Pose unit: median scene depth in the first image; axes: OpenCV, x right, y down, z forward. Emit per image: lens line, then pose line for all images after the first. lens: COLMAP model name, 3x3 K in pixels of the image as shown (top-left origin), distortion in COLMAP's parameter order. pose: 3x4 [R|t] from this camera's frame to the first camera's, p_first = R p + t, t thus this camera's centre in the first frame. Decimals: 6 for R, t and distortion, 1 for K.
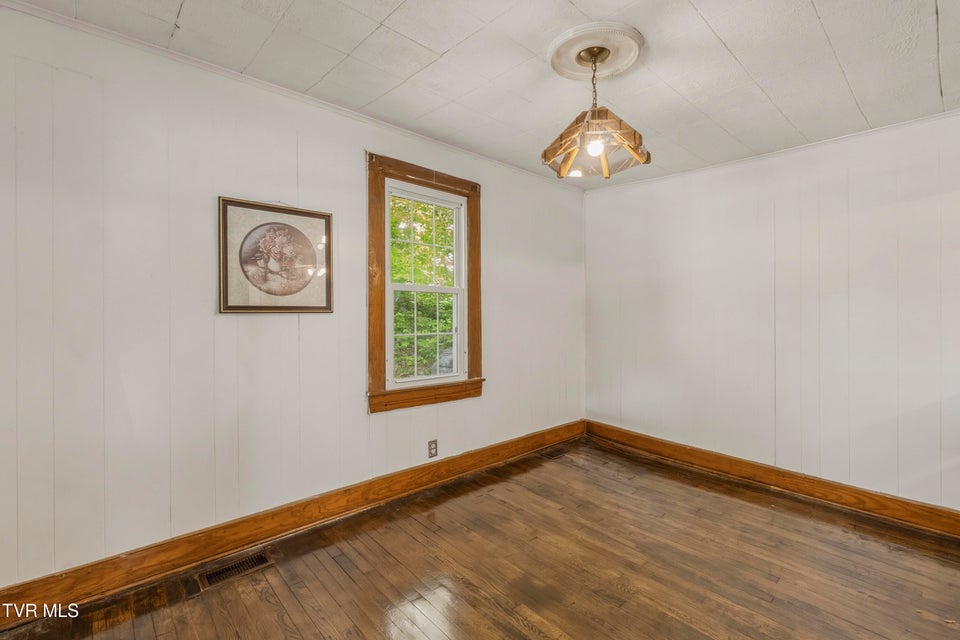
lens RADIAL K [[441.6, 0, 480.0], [0, 441.6, 320.0], [0, 0, 1]] dist [-0.000776, -0.000196]
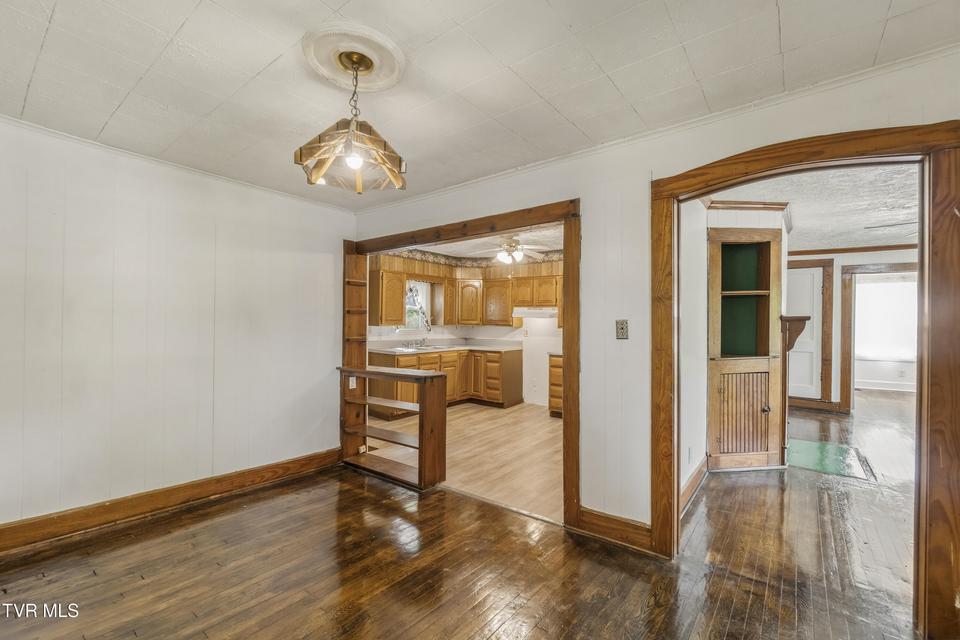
lens RADIAL K [[418.1, 0, 480.0], [0, 418.1, 320.0], [0, 0, 1]] dist [-0.000657, -0.000129]
pose [[-0.161722, 0.013648, 0.986742, -0.428693], [0.017524, 0.999786, -0.010956, -0.014373], [-0.986681, 0.015520, -0.161926, 0.561380]]
